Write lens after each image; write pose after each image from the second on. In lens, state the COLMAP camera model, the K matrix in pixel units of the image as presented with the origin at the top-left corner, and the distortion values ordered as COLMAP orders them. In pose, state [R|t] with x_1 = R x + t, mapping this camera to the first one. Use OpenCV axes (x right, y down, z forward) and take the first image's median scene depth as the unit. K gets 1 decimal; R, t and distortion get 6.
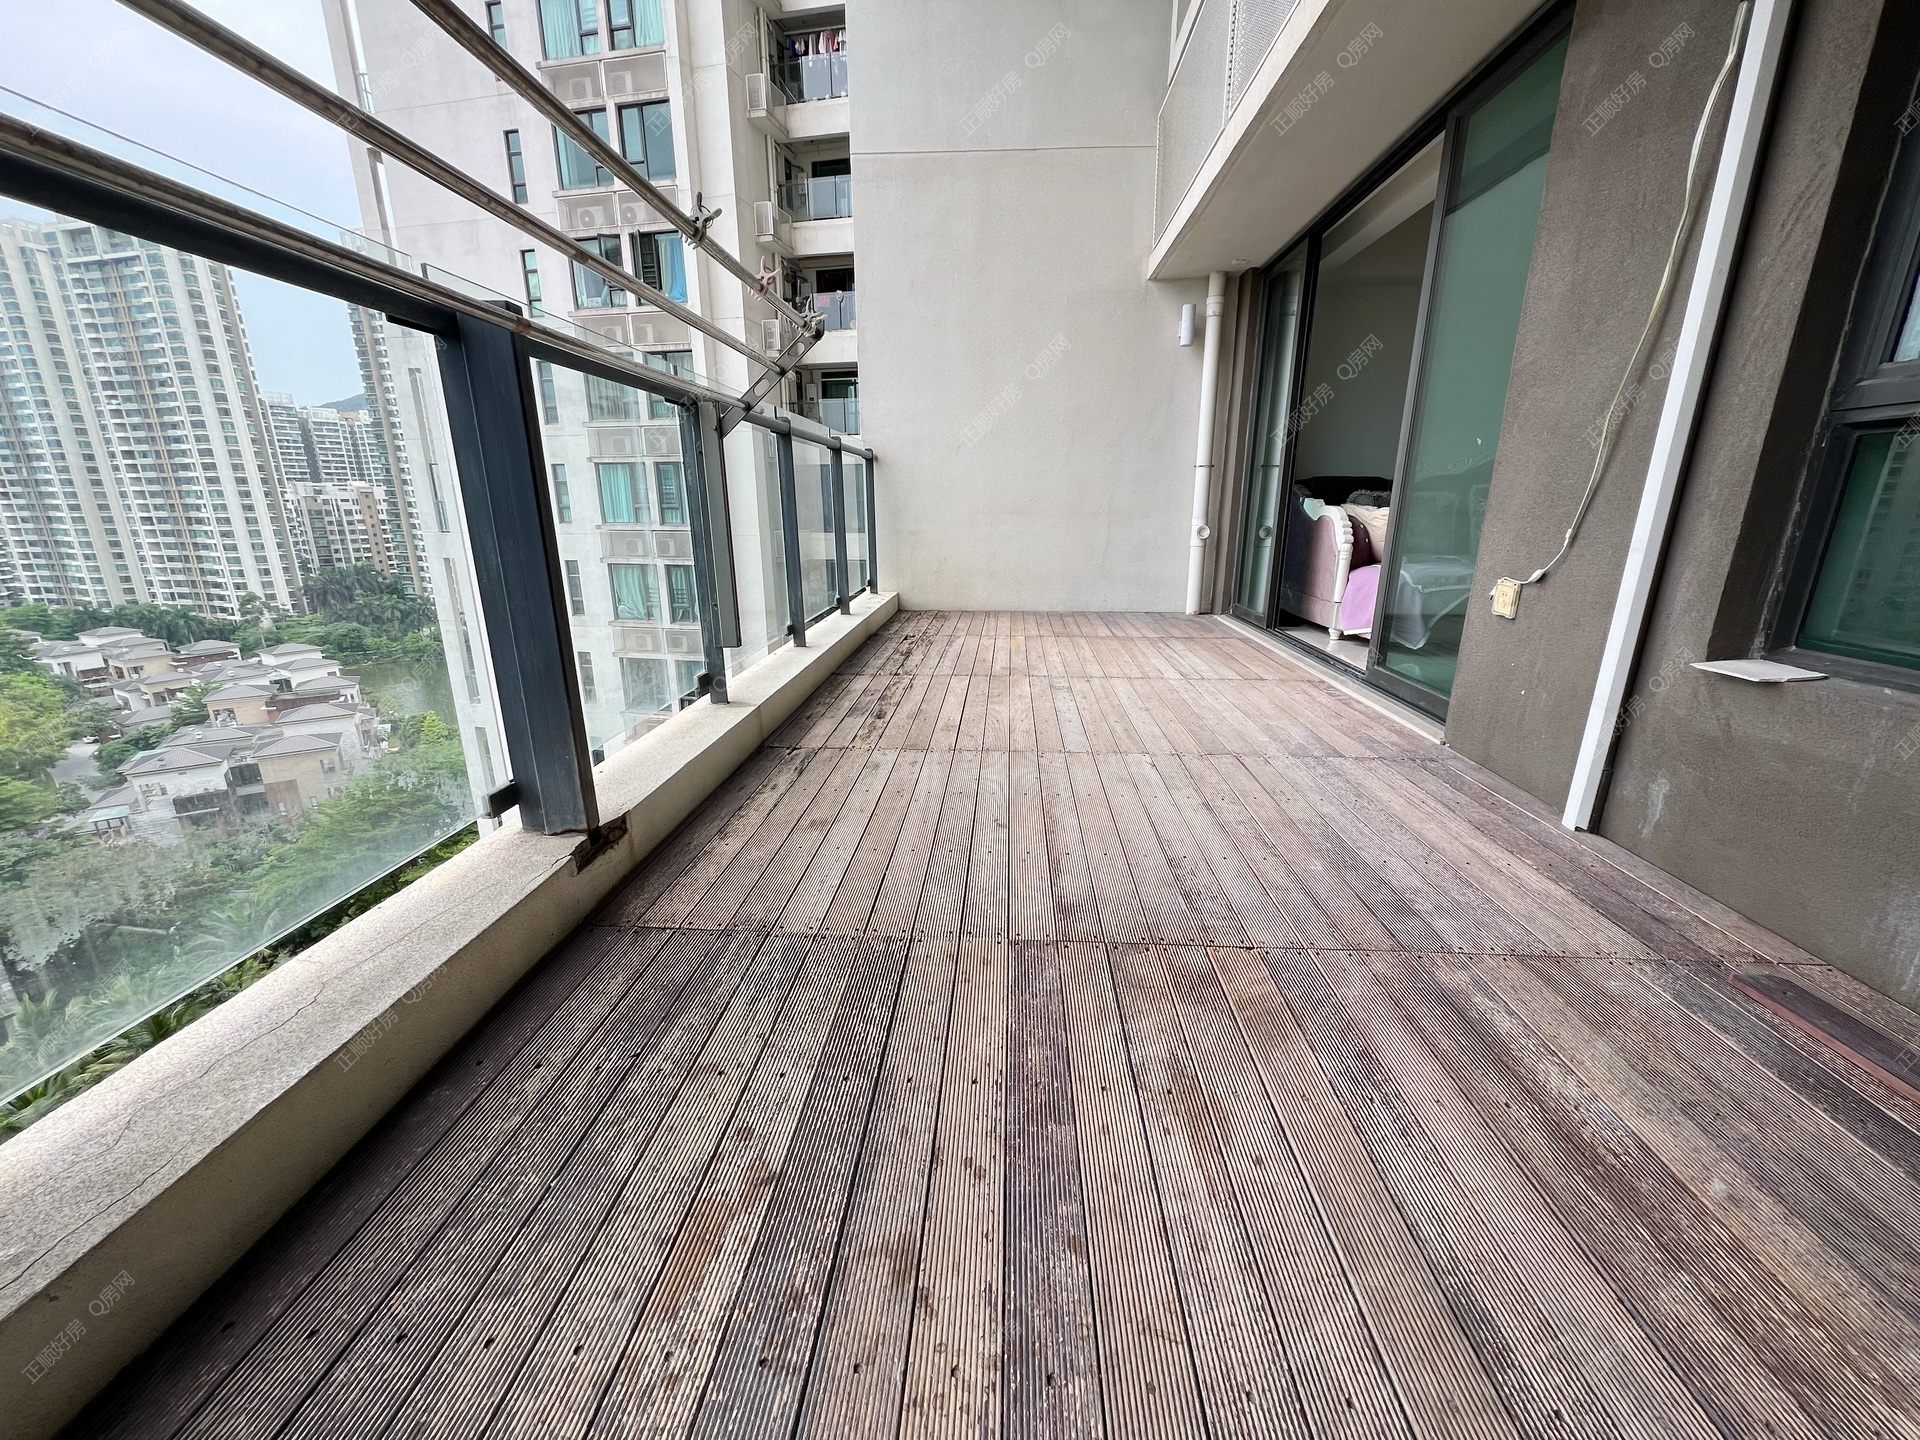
lens RADIAL K [[765.6, 0, 960.0], [0, 765.6, 720.0], [0, 0, 1]] dist [-0.001328, 0.000316]
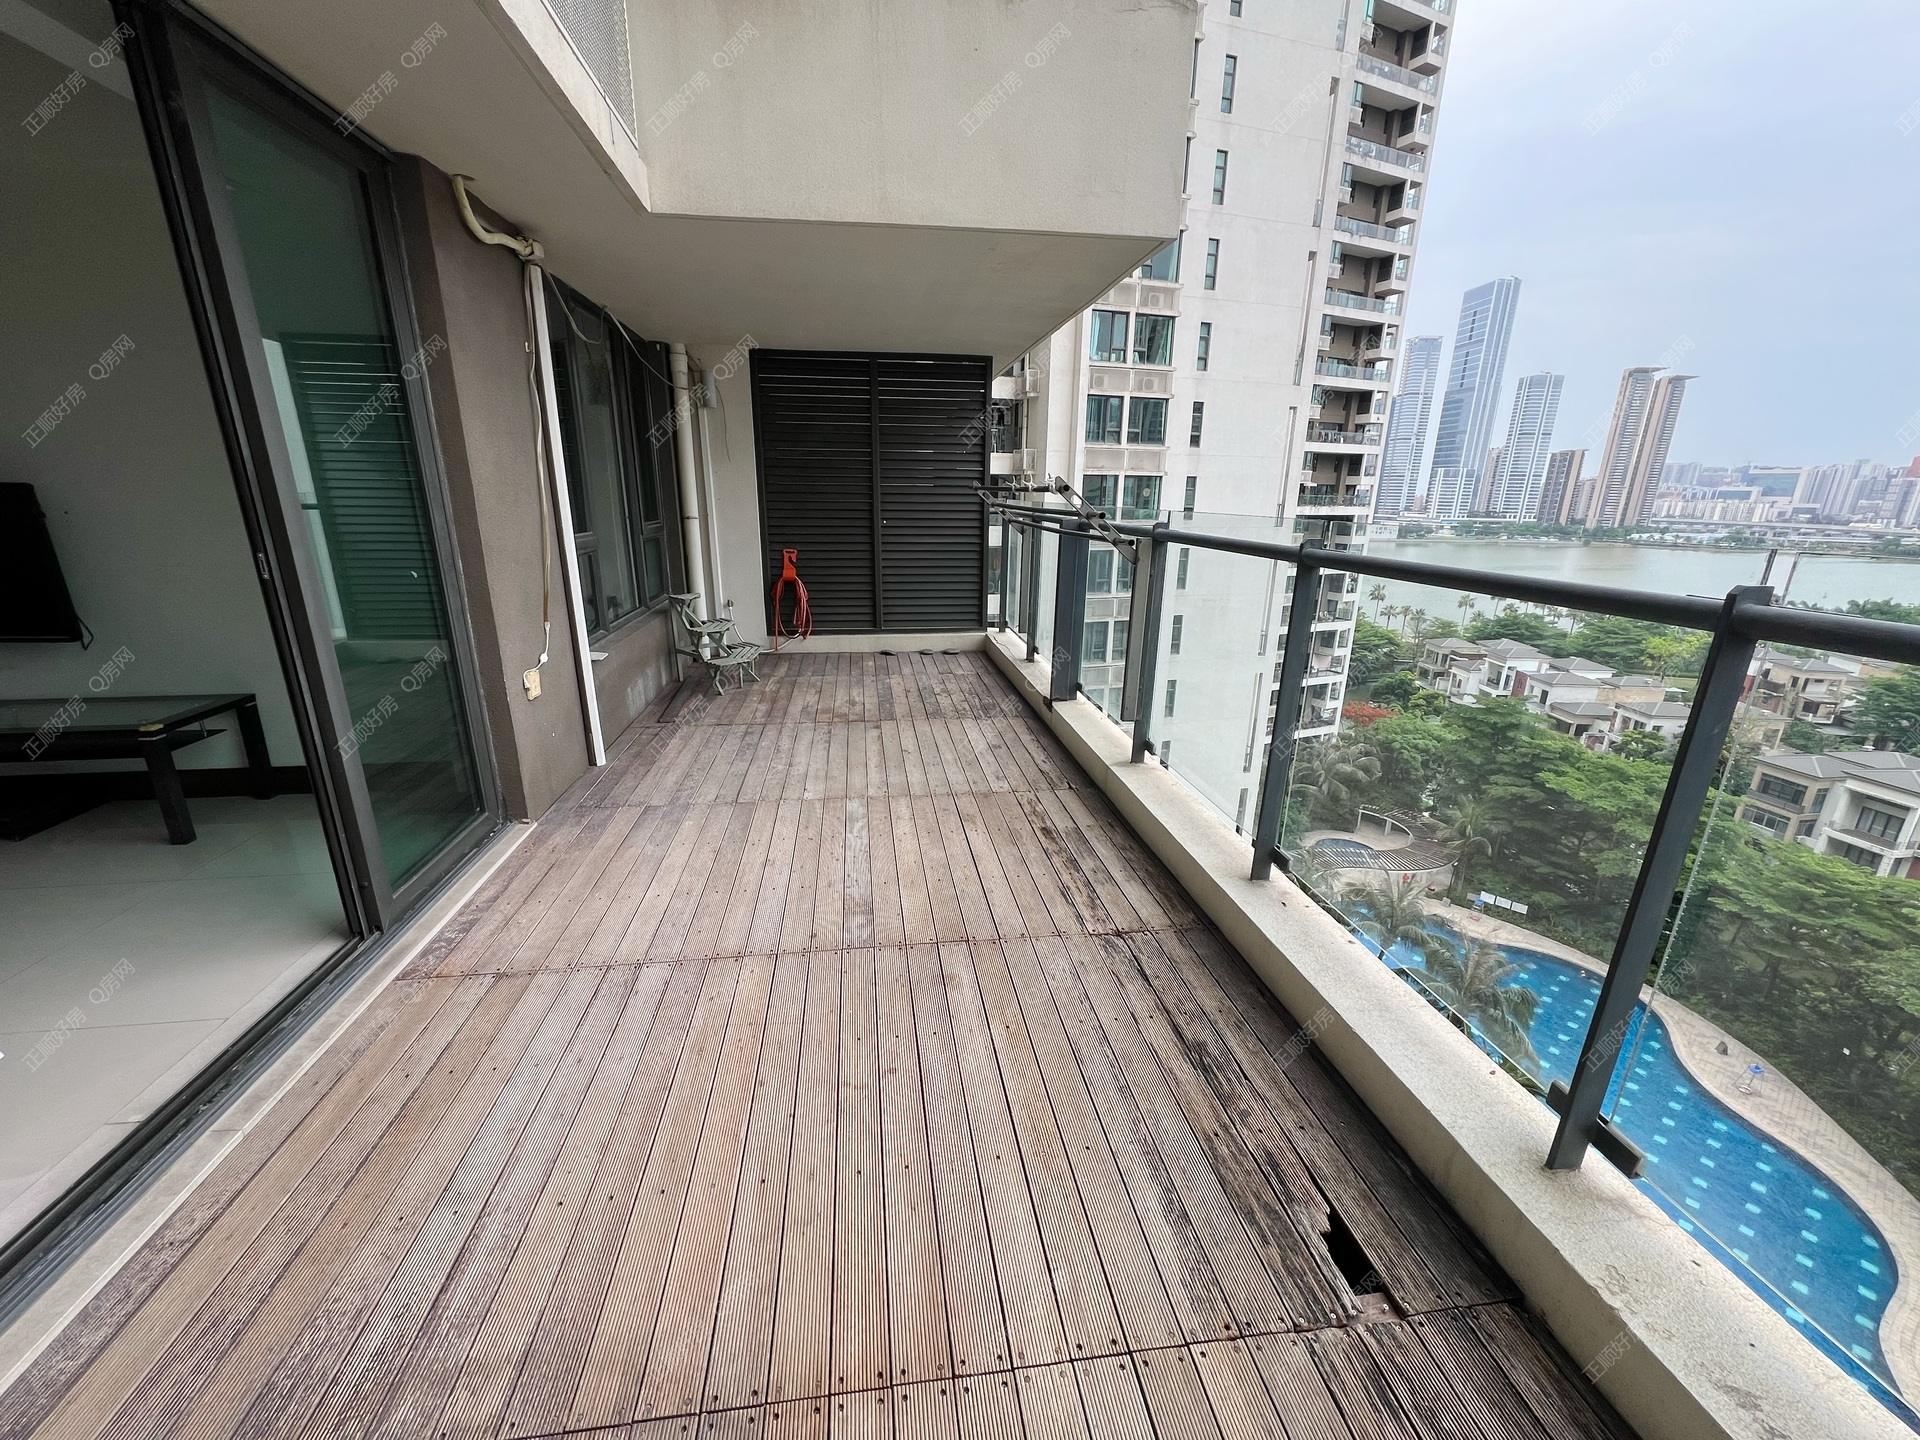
lens RADIAL K [[765.6, 0, 960.0], [0, 765.6, 720.0], [0, 0, 1]] dist [-0.001328, 0.000316]
pose [[-0.980816, 0.044516, -0.189786, 0.287227], [-0.065048, 0.843035, 0.533911, -0.989301], [0.183763, 0.536014, -0.823966, 2.601570]]
